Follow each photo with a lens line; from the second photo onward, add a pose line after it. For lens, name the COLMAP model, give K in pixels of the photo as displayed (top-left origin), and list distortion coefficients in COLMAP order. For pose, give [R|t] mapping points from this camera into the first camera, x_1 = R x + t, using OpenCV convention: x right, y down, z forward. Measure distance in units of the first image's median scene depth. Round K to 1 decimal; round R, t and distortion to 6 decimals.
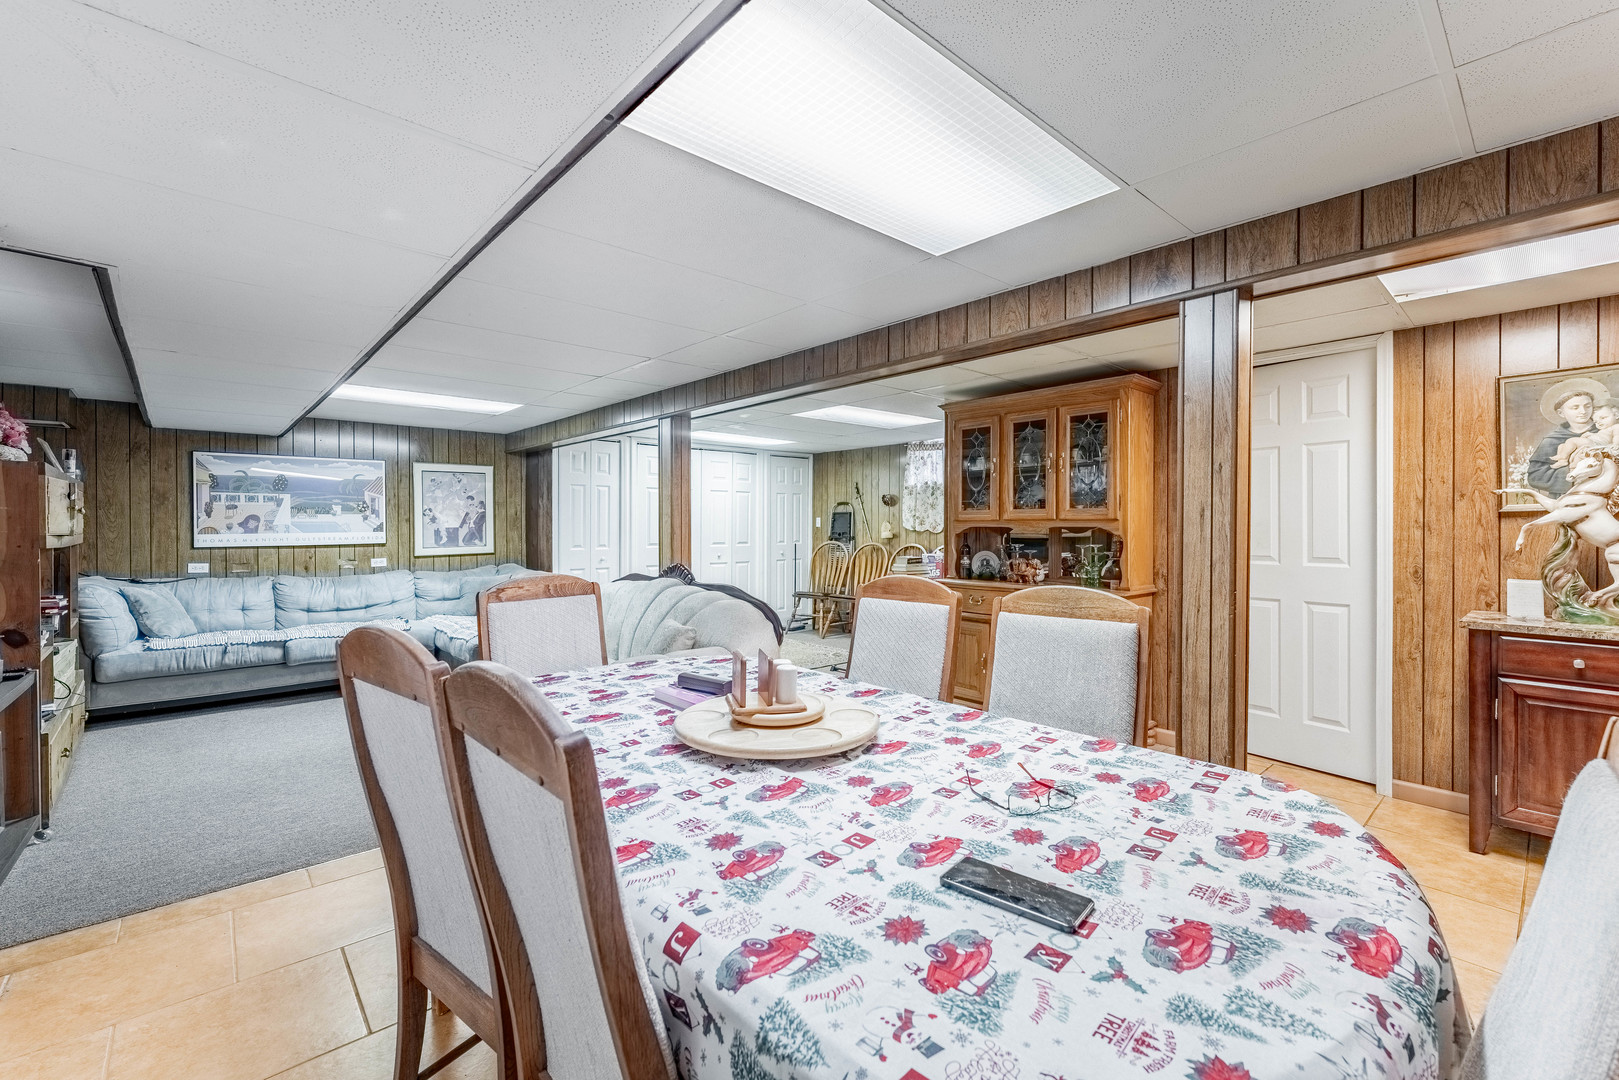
lens RADIAL K [[681.9, 0, 815.2], [0, 681.9, 531.5], [0, 0, 1]] dist [-0.000006, -0.000635]
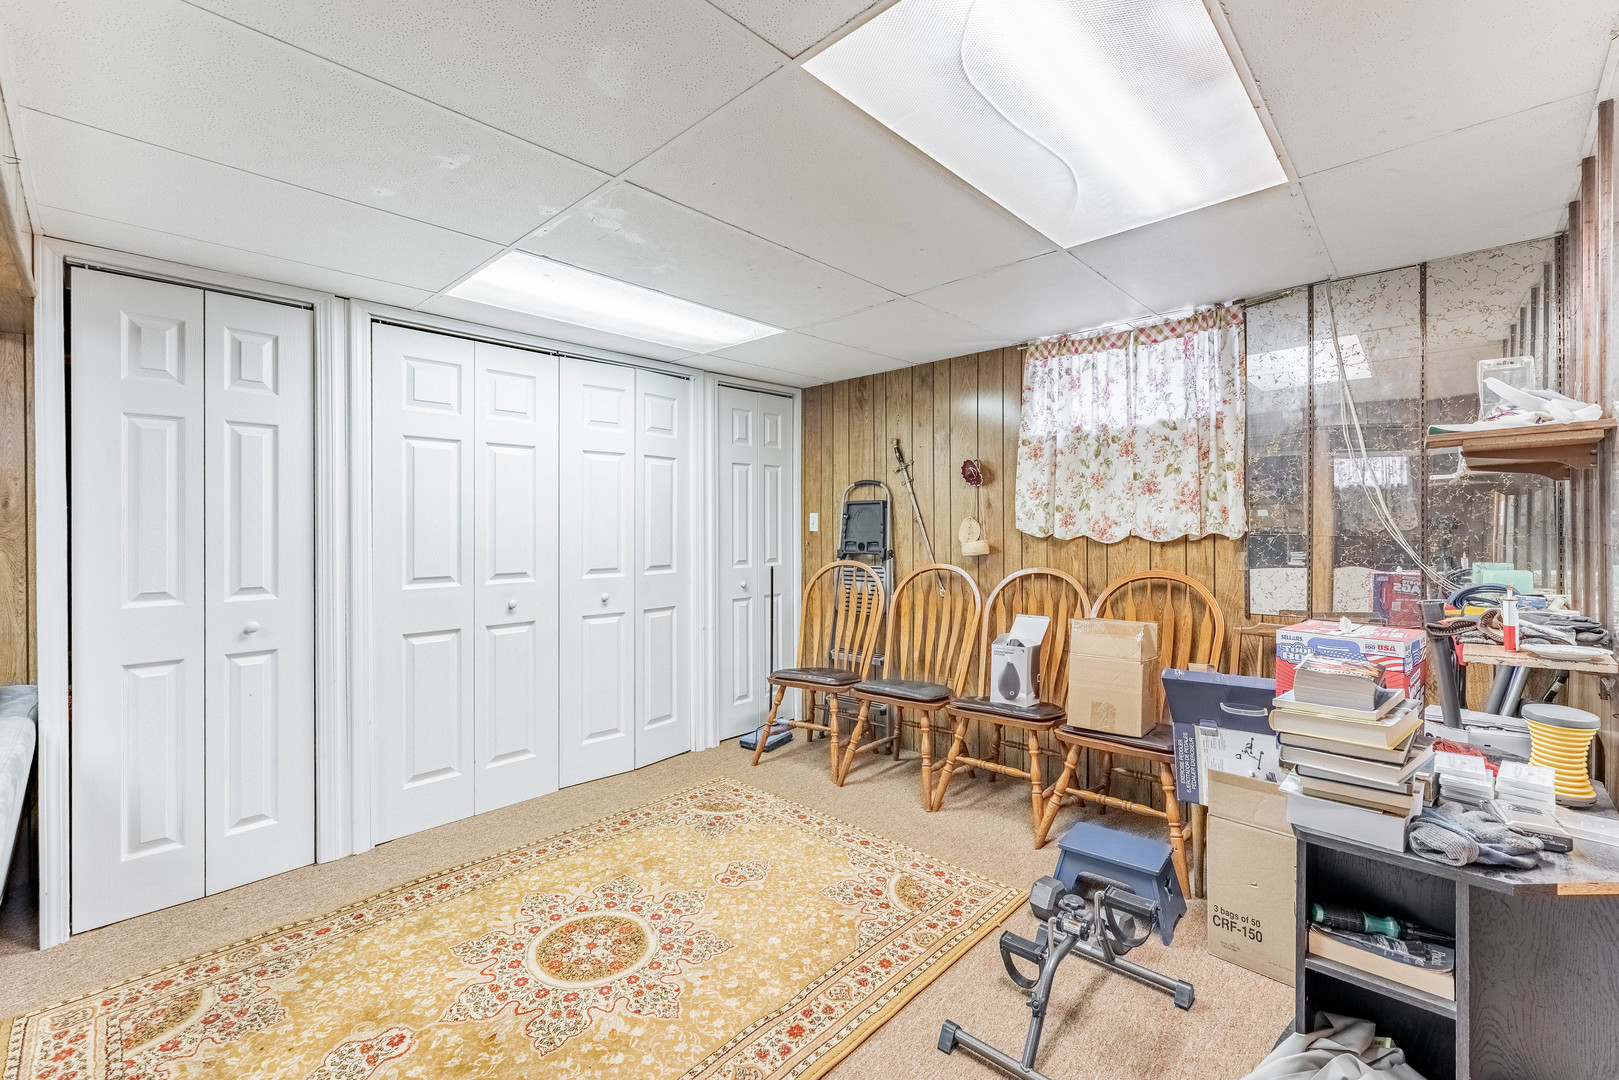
lens RADIAL K [[681.9, 0, 798.7], [0, 681.9, 528.6], [0, 0, 1]] dist [-0.000006, -0.000635]
pose [[0.998672, -0.008239, 0.050852, -0.046831], [0.008592, 0.999941, -0.006720, -0.007717], [-0.050793, 0.007148, 0.998684, 0.702750]]
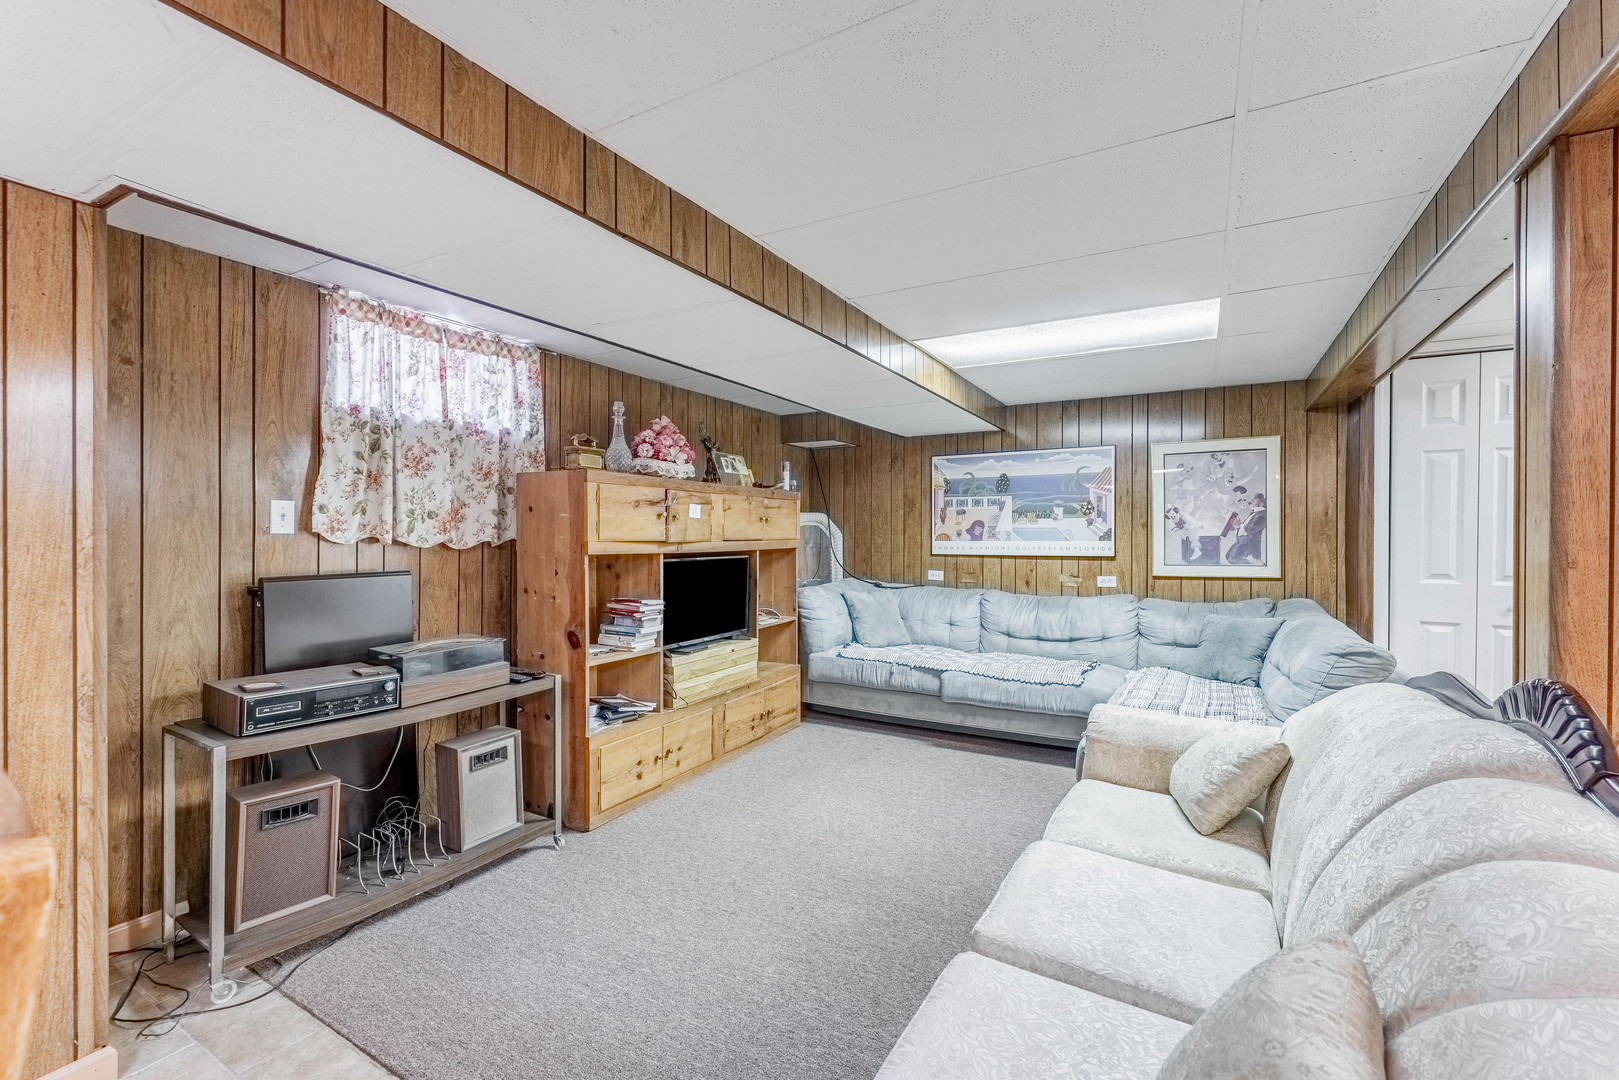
lens RADIAL K [[681.9, 0, 812.3], [0, 681.9, 532.1], [0, 0, 1]] dist [-0.000006, -0.000635]
pose [[0.313674, 0.003087, -0.949526, -0.027534], [-0.010602, 0.999944, -0.000252, -0.005671], [0.949472, 0.010146, 0.313689, 0.457136]]
